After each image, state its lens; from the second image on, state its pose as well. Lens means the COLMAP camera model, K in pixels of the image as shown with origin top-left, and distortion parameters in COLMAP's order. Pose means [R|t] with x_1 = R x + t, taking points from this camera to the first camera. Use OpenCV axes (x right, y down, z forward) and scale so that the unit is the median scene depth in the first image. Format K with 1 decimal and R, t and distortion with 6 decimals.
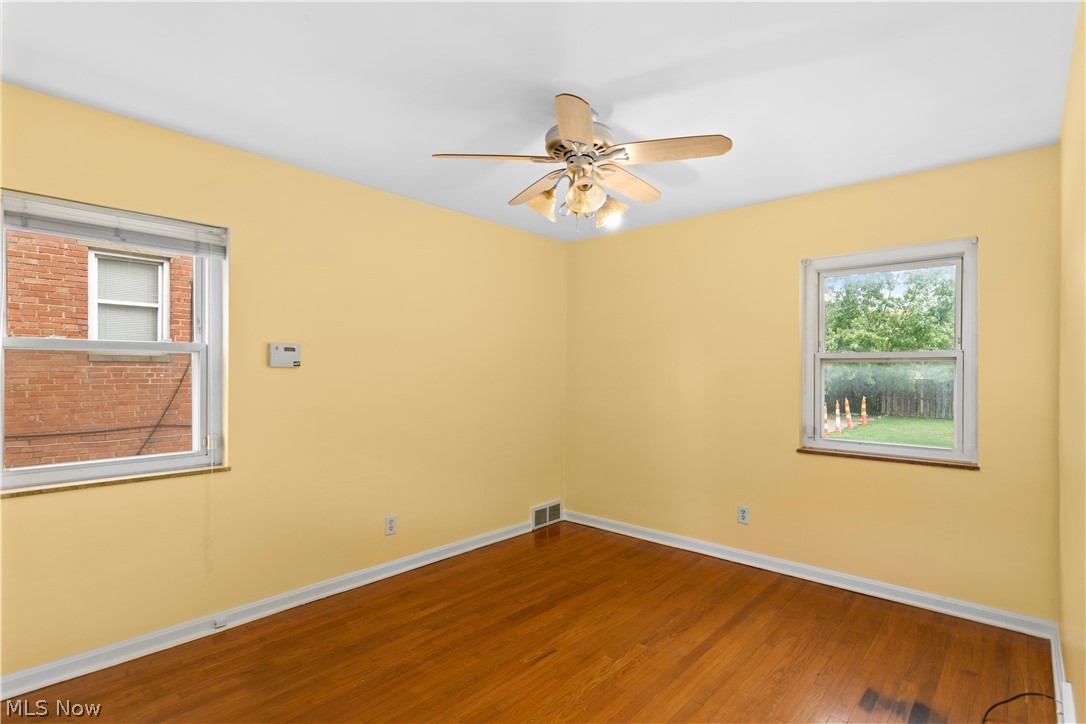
lens RADIAL K [[534.7, 0, 540.5], [0, 534.7, 373.2], [0, 0, 1]] dist [0.000021, 0.000783]
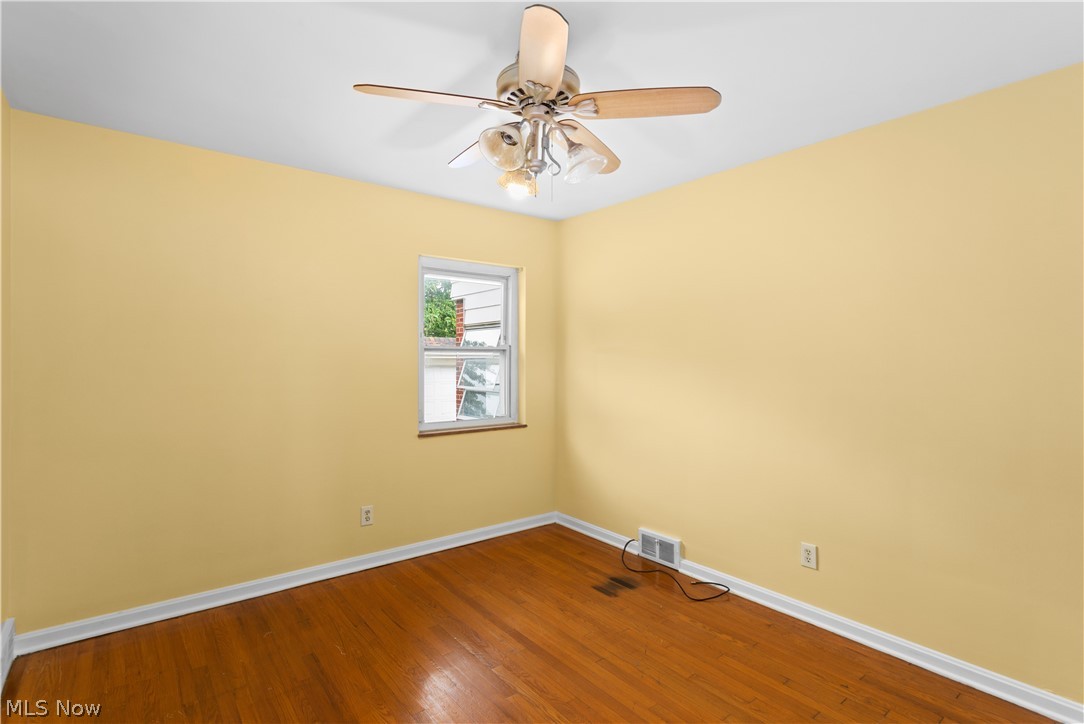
lens RADIAL K [[533.7, 0, 541.7], [0, 533.7, 362.5], [0, 0, 1]] dist [0.000021, 0.000783]
pose [[0.164284, -0.017075, 0.986265, -0.539781], [0.001587, 0.999853, 0.017046, -0.018972], [-0.986412, -0.001235, 0.164287, 0.616565]]
